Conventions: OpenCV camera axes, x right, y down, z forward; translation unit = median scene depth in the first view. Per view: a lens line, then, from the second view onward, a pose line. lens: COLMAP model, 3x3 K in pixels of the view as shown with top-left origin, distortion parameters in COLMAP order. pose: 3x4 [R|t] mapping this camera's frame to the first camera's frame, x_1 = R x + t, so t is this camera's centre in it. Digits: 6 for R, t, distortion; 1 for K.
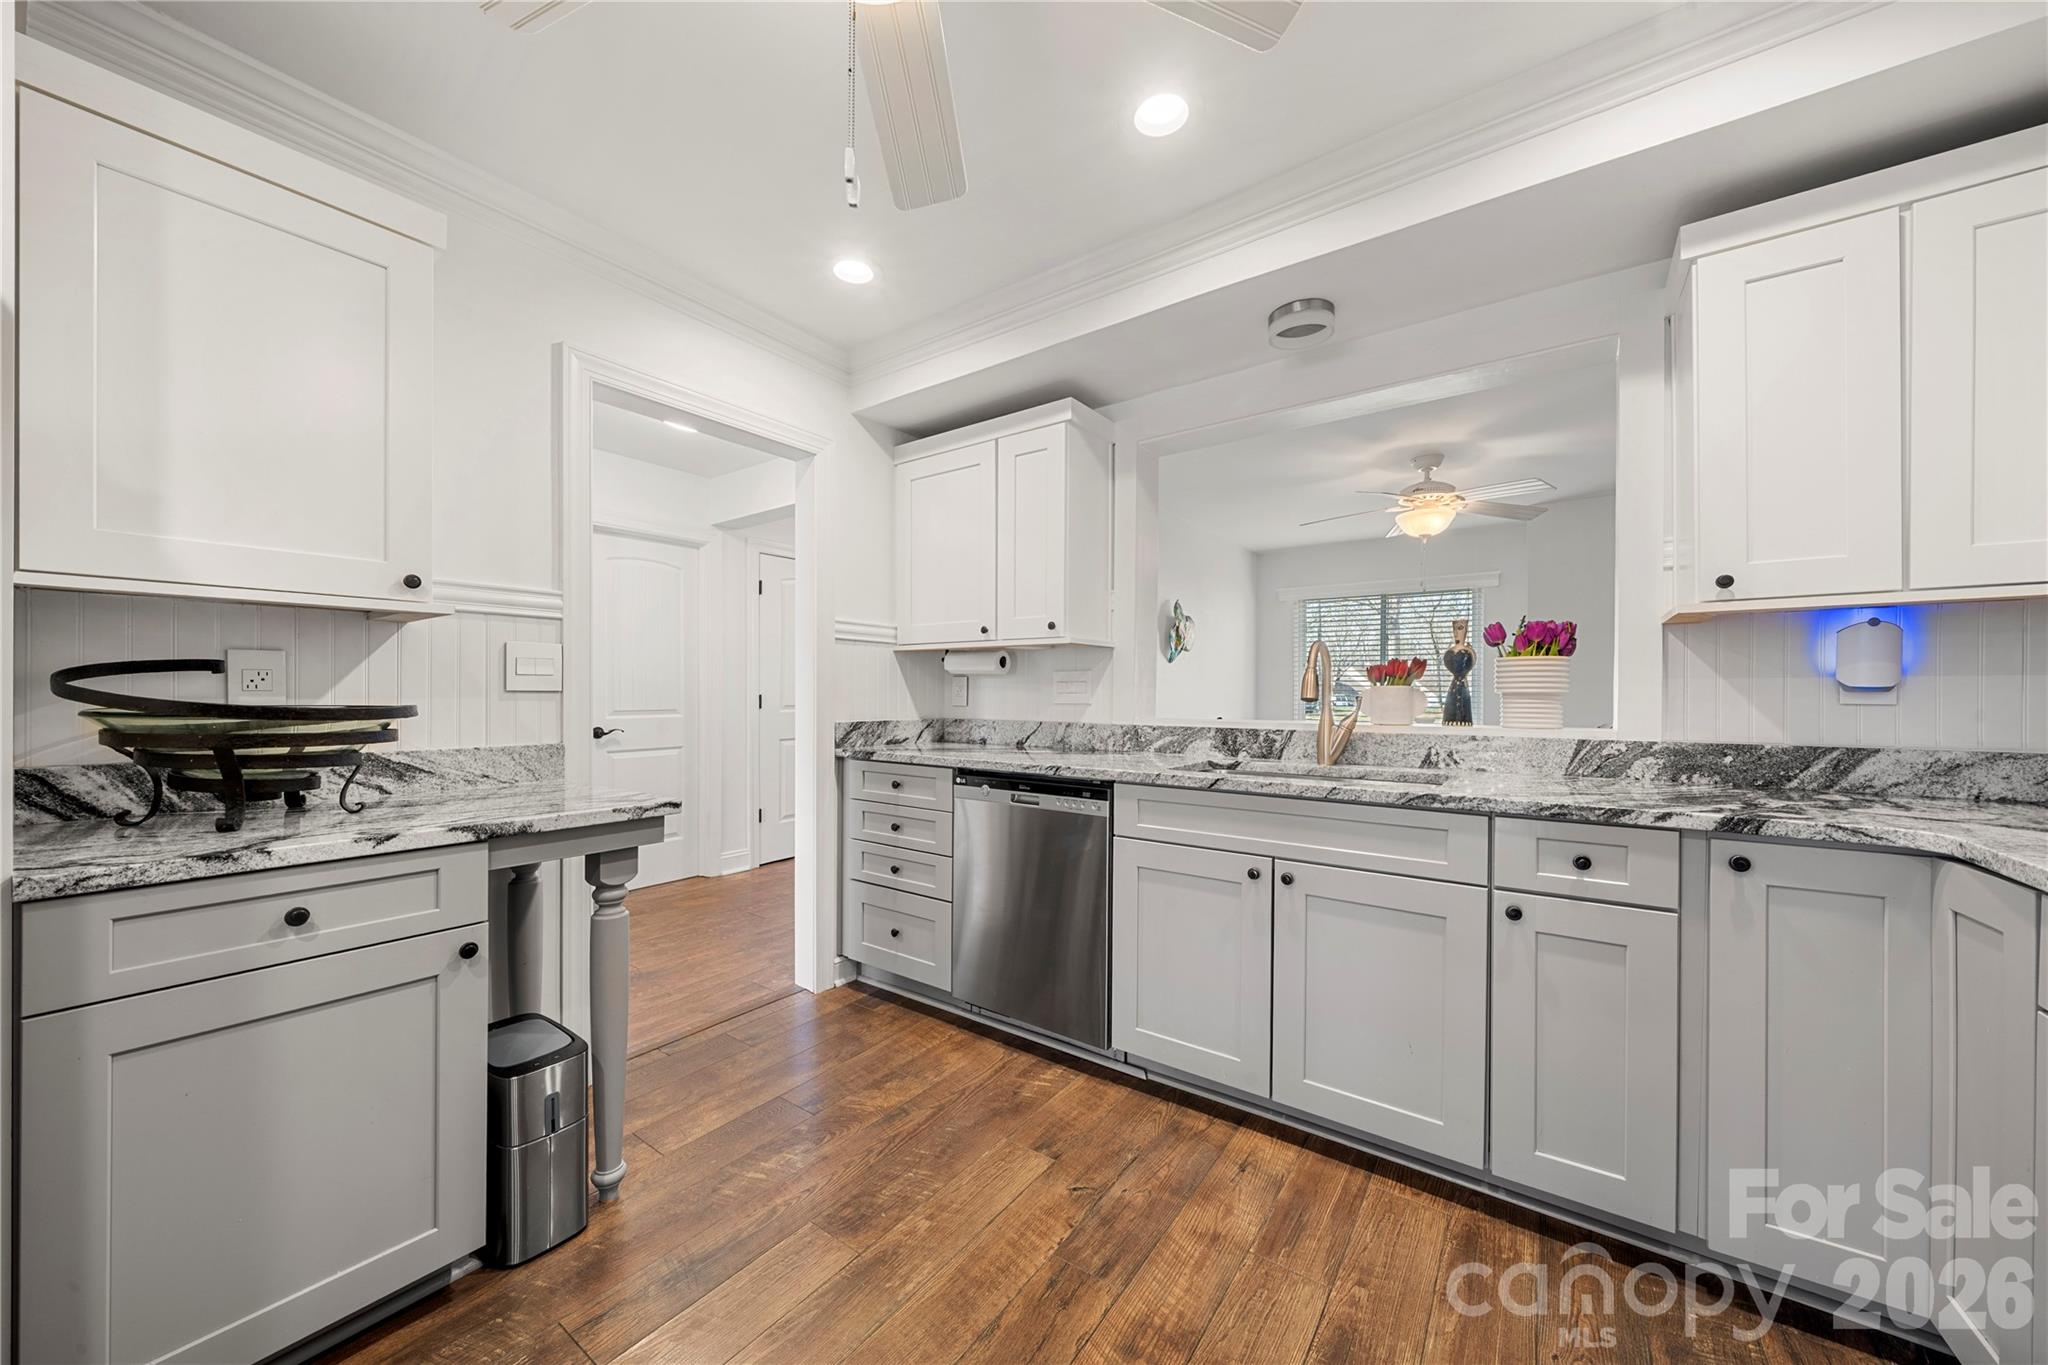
lens RADIAL K [[729.2, 0, 1016.5], [0, 729.2, 698.0], [0, 0, 1]] dist [-0.000870, -0.000049]
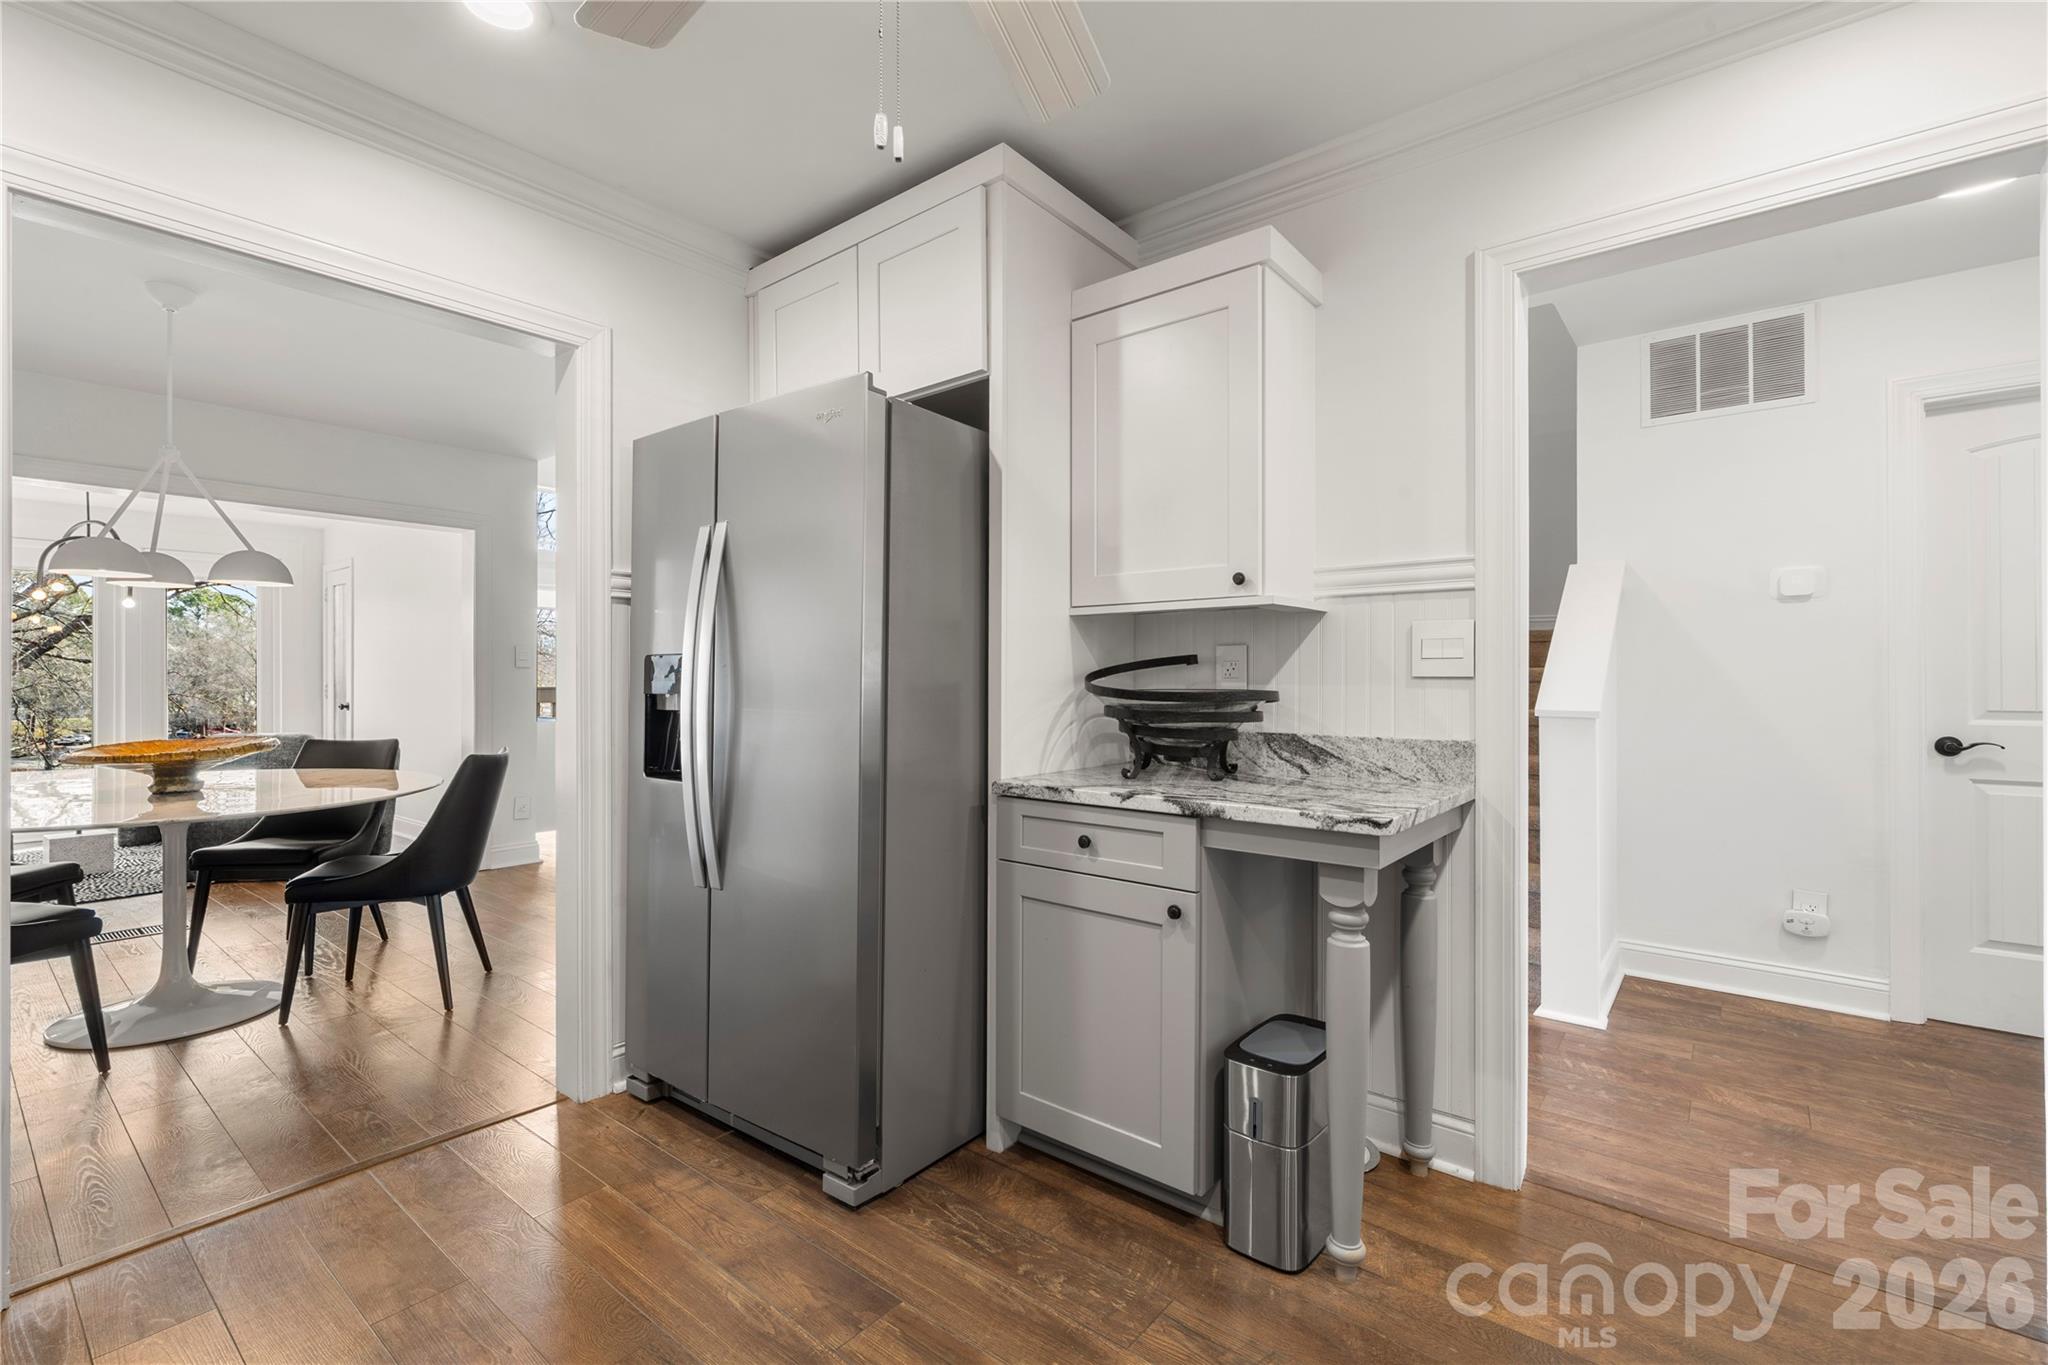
lens RADIAL K [[903.5, 0, 1024.0], [0, 903.5, 682.5], [0, 0, 1]] dist [0.001262, 0.000183]
pose [[-0.047178, 0.000080, -0.998887, 0.432018], [-0.007312, 0.999973, 0.000425, -0.000302], [0.998860, 0.007324, -0.047176, 0.575653]]
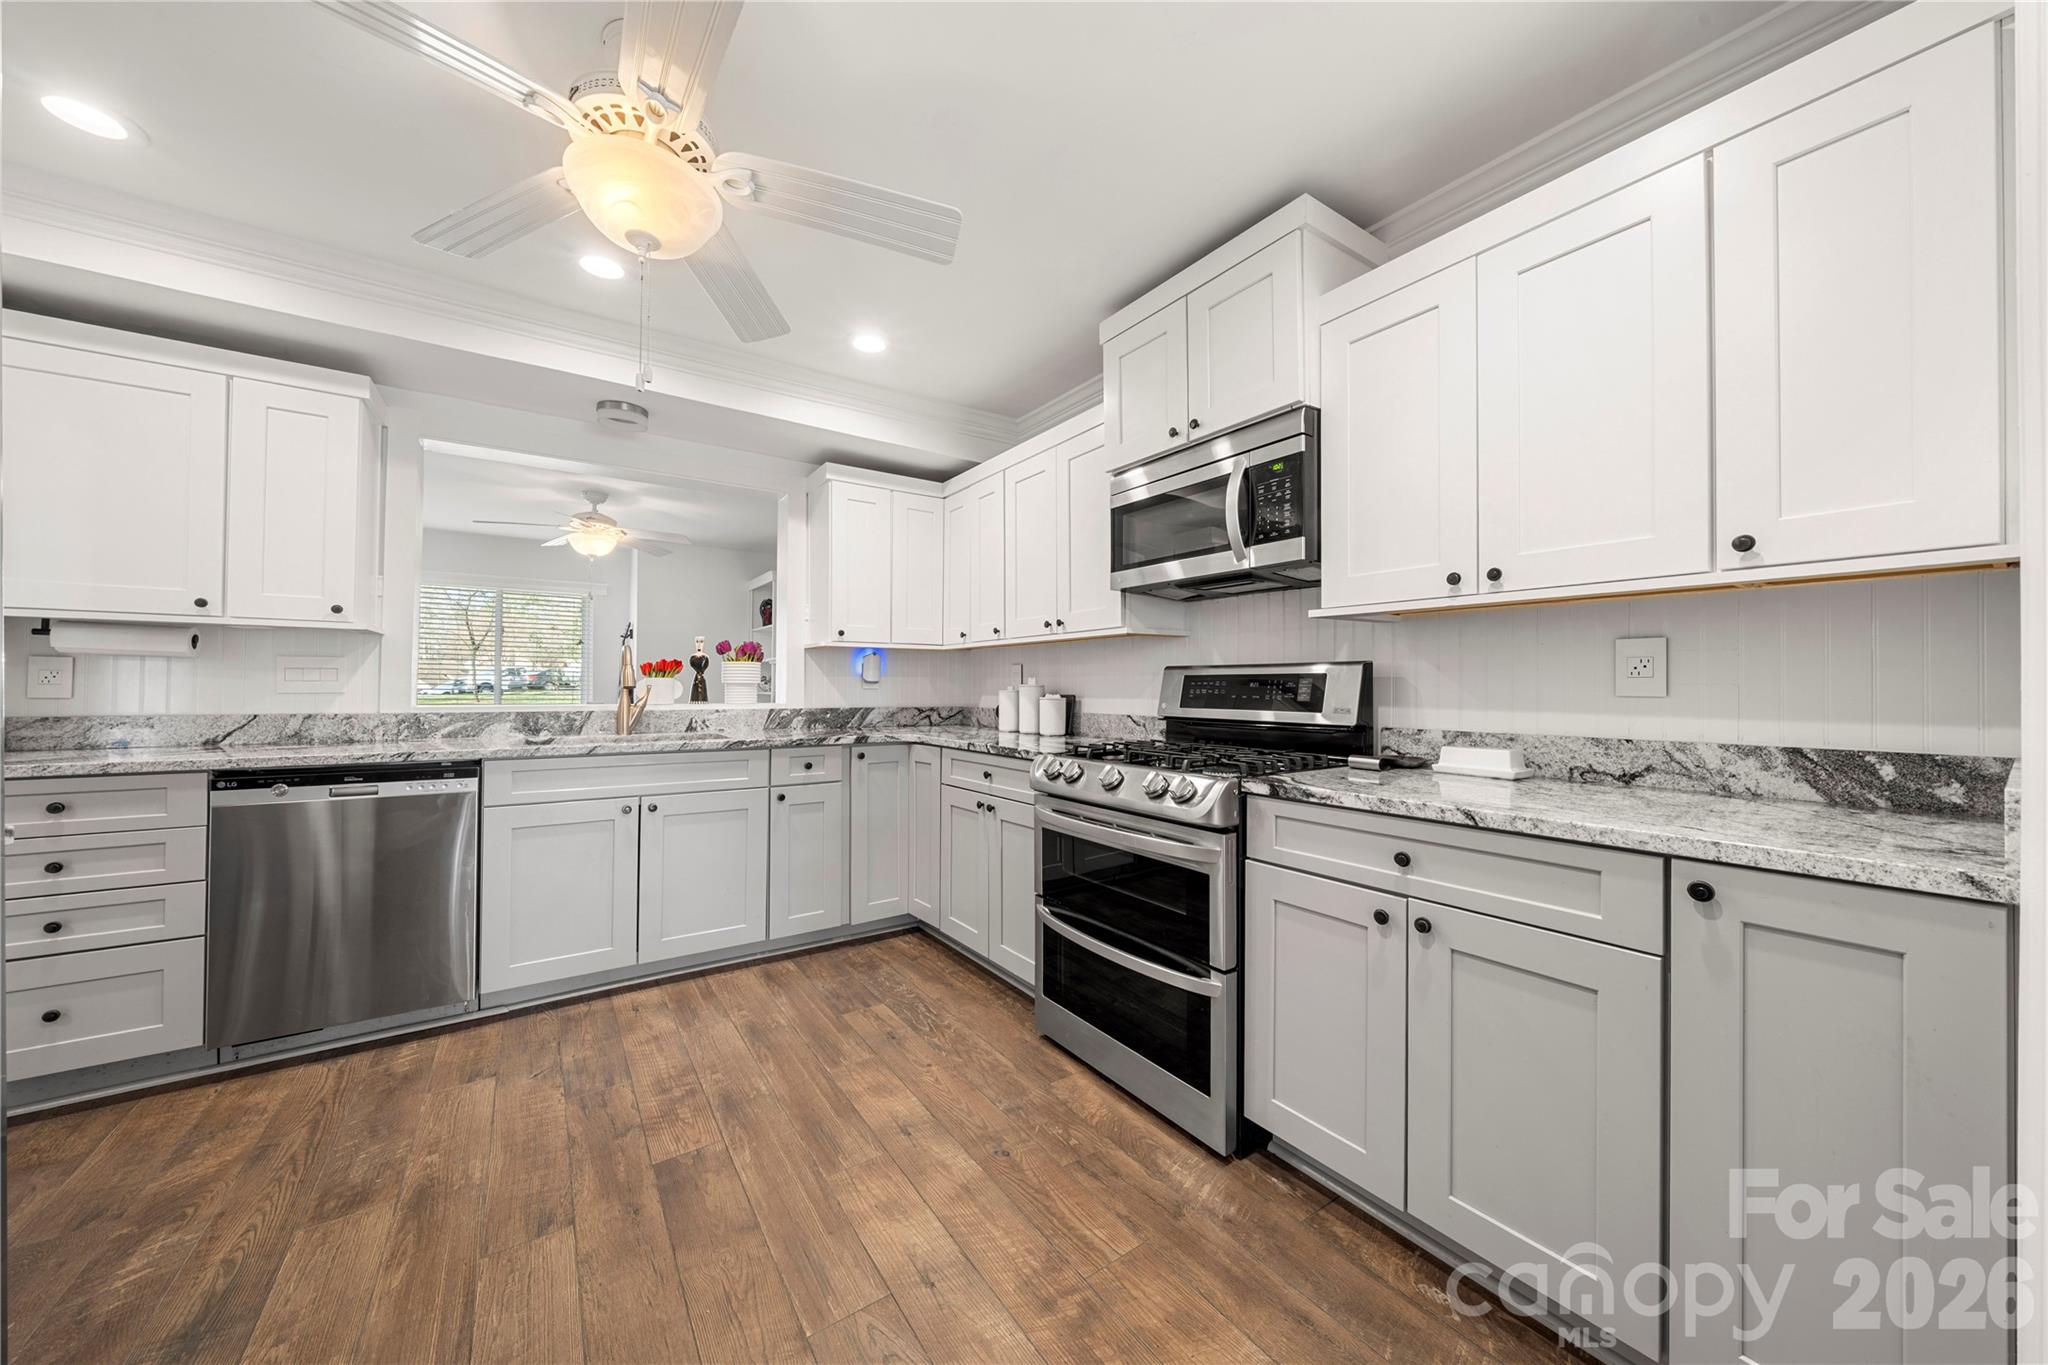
lens RADIAL K [[714.2, 0, 1024.0], [0, 714.2, 682.5], [0, 0, 1]] dist [0.000147, 0.000058]
pose [[0.321352, 0.004956, 0.946947, -0.715530], [0.001012, 0.999984, -0.005577, 0.001286], [-0.946959, 0.002750, 0.321342, -0.172994]]
